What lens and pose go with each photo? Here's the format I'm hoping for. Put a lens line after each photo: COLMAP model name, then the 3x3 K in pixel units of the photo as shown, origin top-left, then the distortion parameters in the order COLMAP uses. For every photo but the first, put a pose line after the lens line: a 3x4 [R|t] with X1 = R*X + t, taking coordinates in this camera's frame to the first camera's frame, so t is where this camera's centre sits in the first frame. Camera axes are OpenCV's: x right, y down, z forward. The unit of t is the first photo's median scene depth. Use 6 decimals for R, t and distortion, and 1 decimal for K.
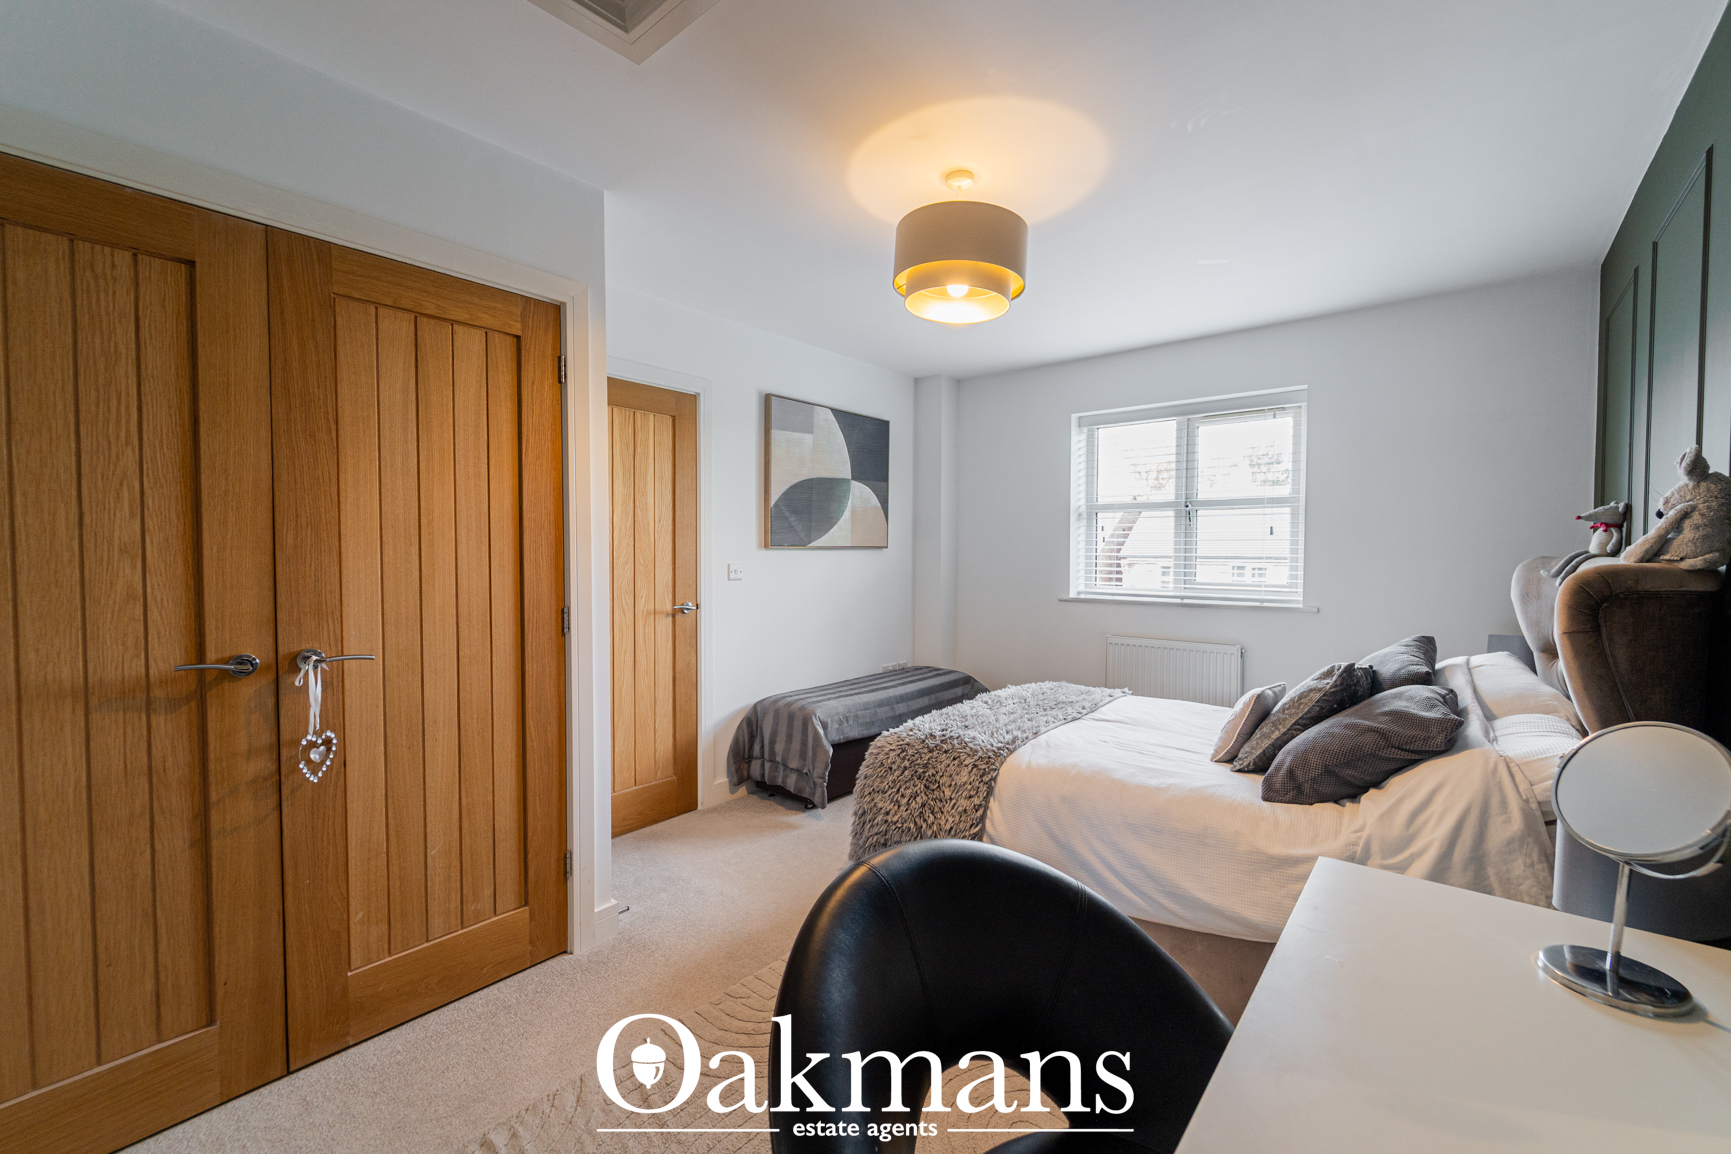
lens RADIAL K [[714.3, 0, 865.0], [0, 714.3, 572.6], [0, 0, 1]] dist [0.001151, -0.000875]
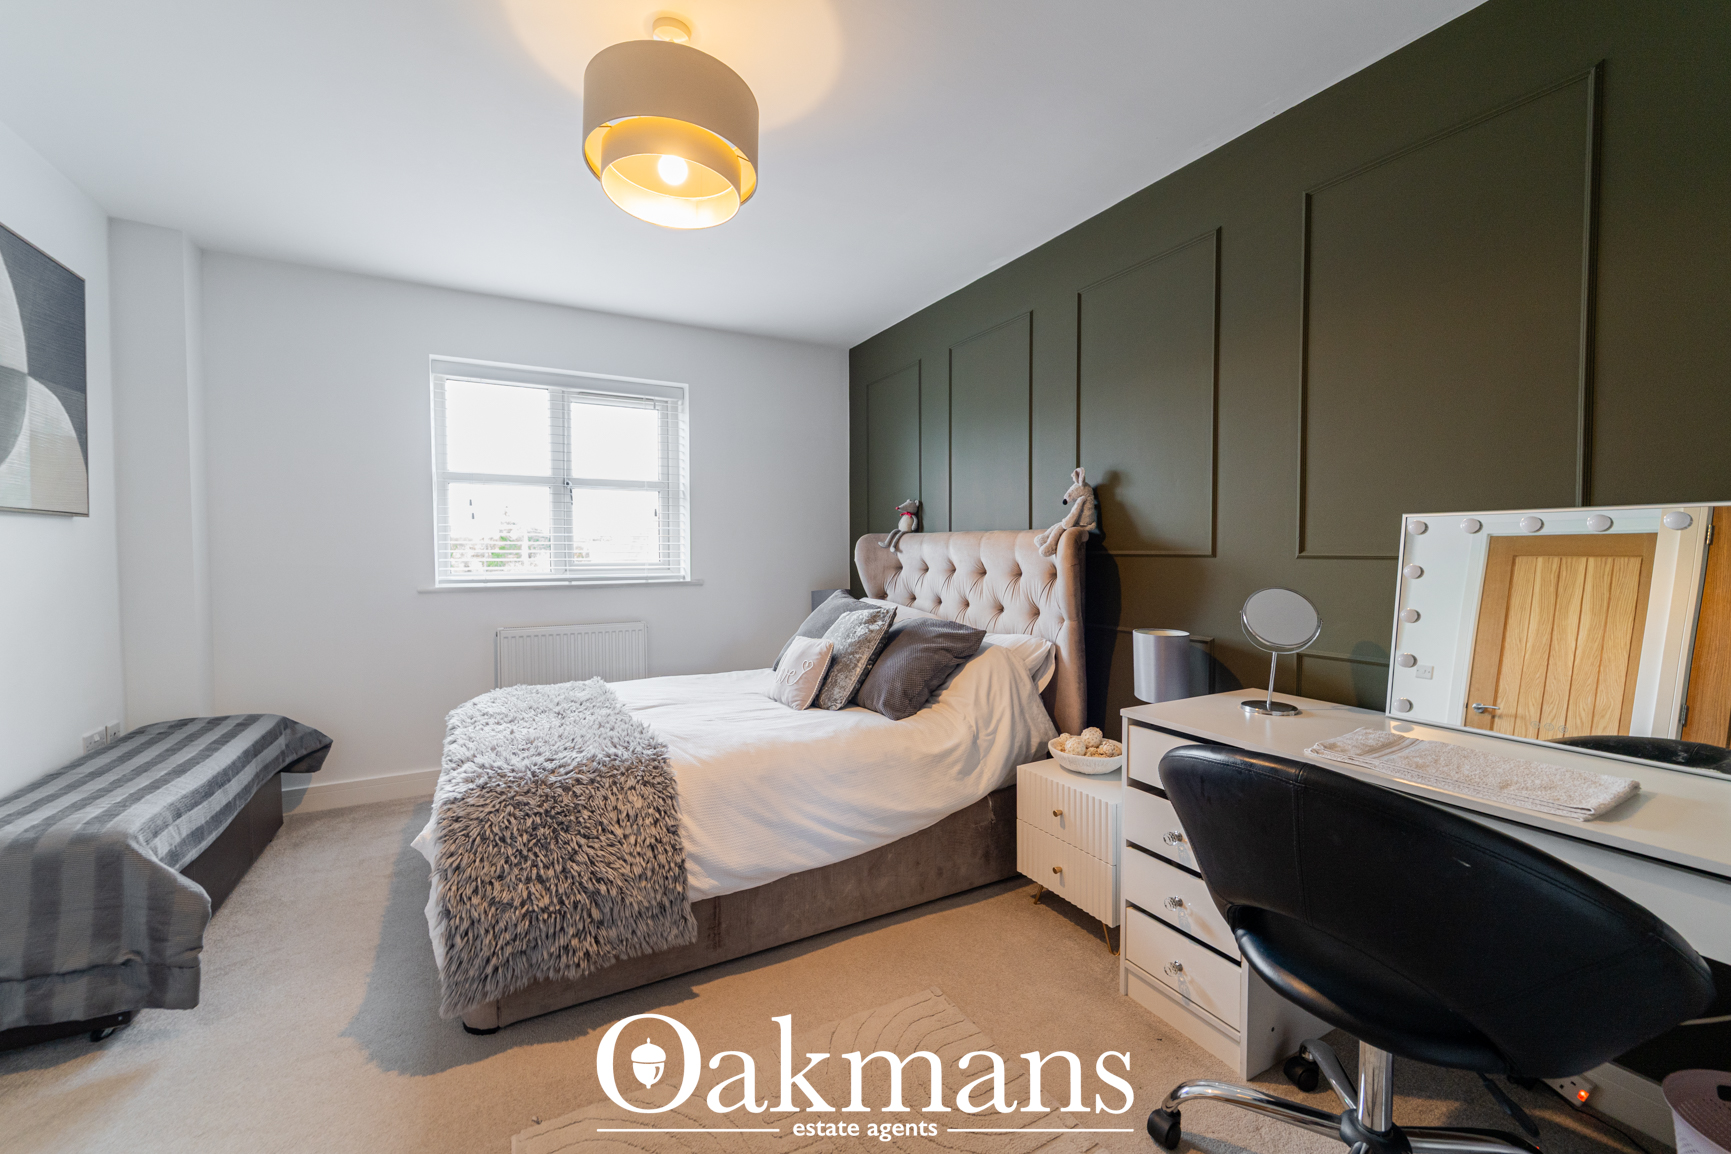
lens RADIAL K [[714.3, 0, 865.0], [0, 714.3, 572.6], [0, 0, 1]] dist [0.001151, -0.000875]
pose [[0.354915, -0.032712, 0.934326, -0.299904], [0.030344, 0.999264, 0.023459, 0.015327], [-0.934406, 0.020025, 0.355646, 0.295228]]
